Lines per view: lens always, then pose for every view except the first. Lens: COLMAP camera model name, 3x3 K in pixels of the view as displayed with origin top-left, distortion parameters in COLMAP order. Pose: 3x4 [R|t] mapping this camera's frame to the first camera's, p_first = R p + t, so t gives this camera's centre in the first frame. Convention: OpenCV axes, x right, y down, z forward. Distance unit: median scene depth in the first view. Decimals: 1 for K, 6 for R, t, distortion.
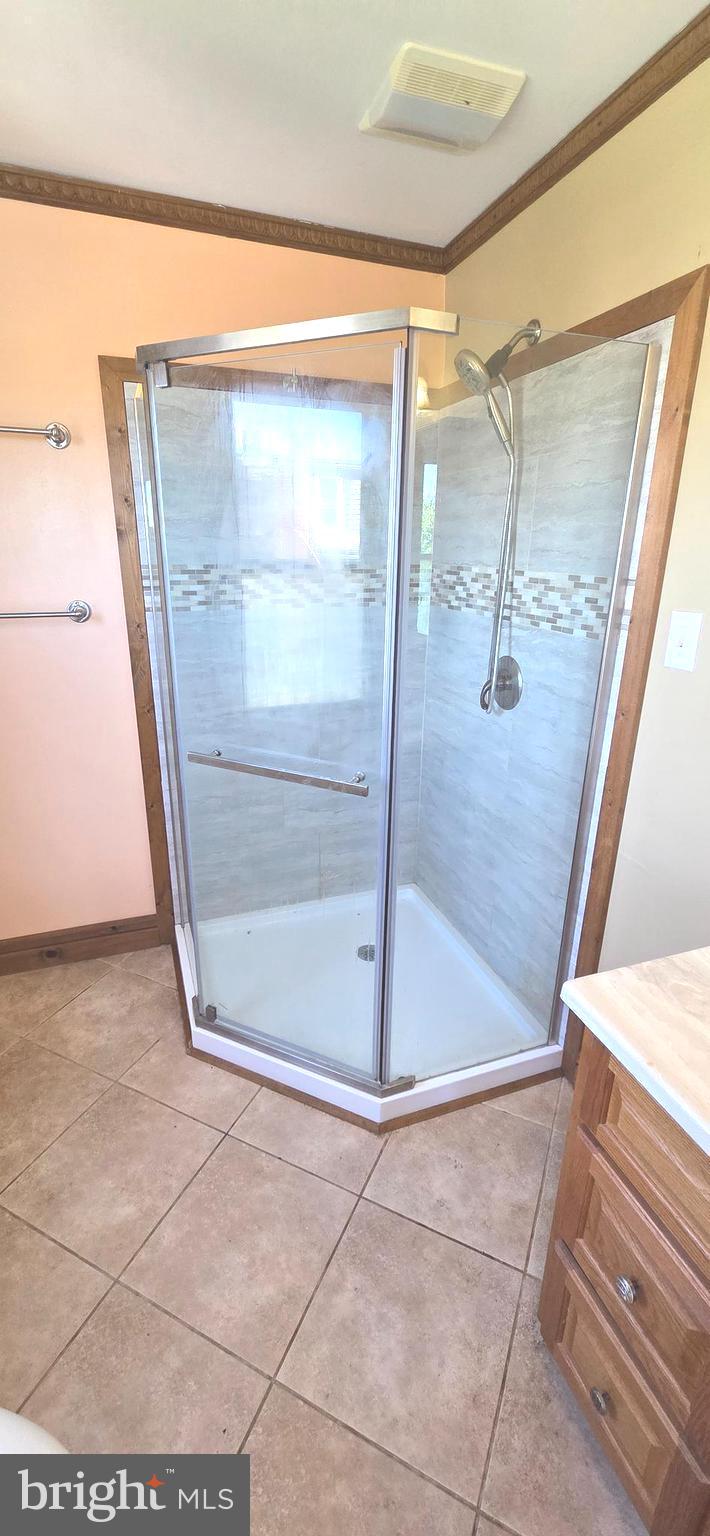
lens RADIAL K [[624.1, 0, 351.8], [0, 624.1, 764.9], [0, 0, 1]] dist [0.001691, -0.000256]
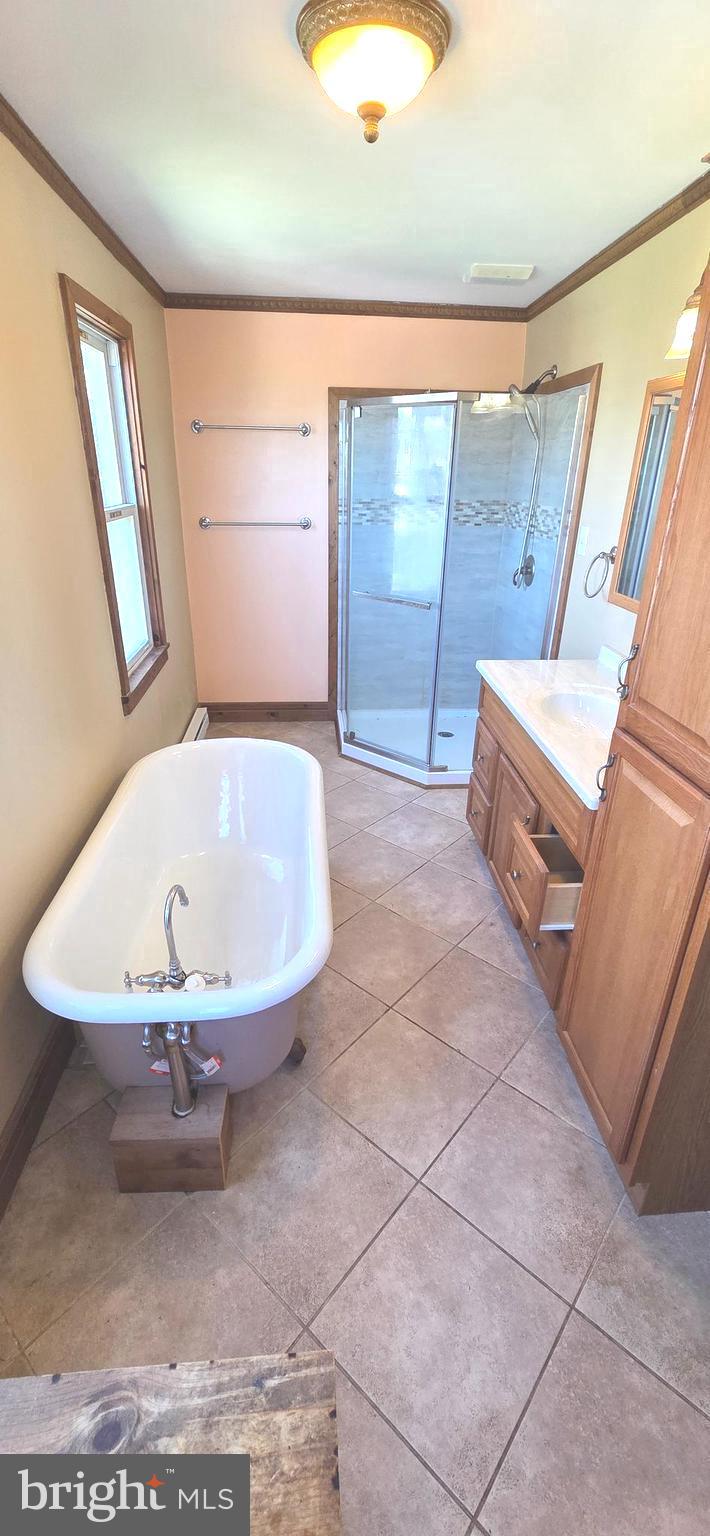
lens RADIAL K [[624.1, 0, 351.8], [0, 624.1, 764.9], [0, 0, 1]] dist [0.001691, -0.000256]
pose [[0.962170, 0.118943, -0.245114, 0.258344], [-0.093944, 0.989335, 0.111313, 0.261922], [0.255740, -0.084075, 0.963083, -0.874378]]
